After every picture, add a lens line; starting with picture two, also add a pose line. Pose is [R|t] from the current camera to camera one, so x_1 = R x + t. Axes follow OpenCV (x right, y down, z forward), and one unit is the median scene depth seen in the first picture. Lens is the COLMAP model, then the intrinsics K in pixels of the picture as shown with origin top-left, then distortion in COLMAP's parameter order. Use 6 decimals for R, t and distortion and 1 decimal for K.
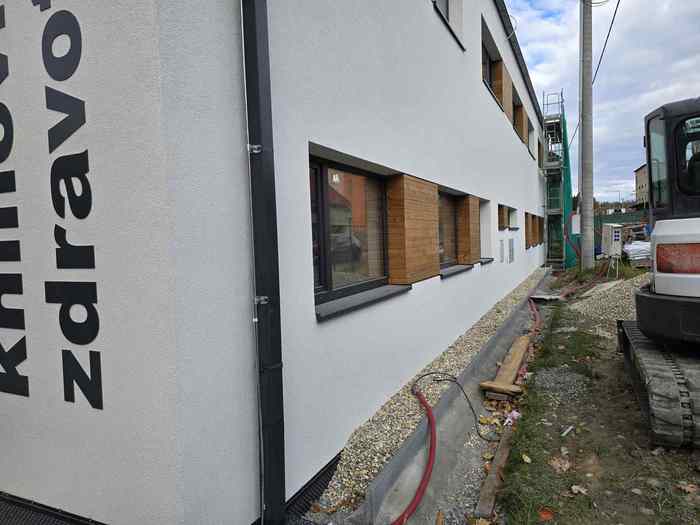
lens RADIAL K [[464.8, 0, 350.0], [0, 464.8, 262.5], [0, 0, 1]] dist [0.086155, -0.079015]
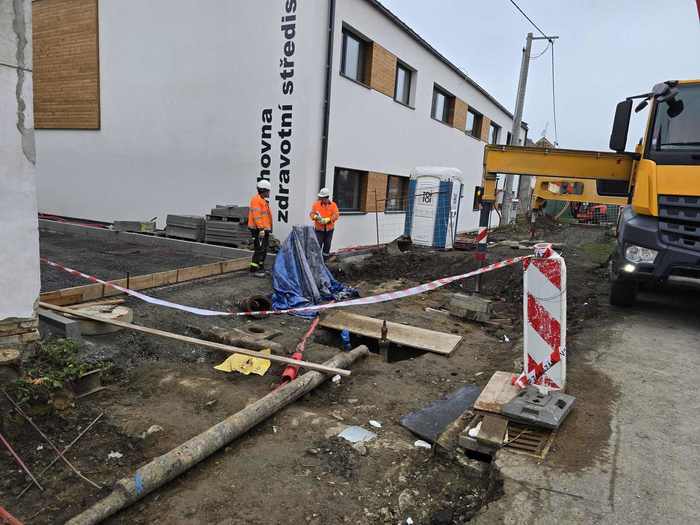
lens RADIAL K [[464.8, 0, 350.0], [0, 464.8, 262.5], [0, 0, 1]] dist [0.086155, -0.079015]
pose [[0.992592, 0.114151, -0.041606, 0.371884], [-0.109259, 0.988423, 0.105275, 0.133253], [0.053142, -0.099949, 0.993572, -3.757360]]
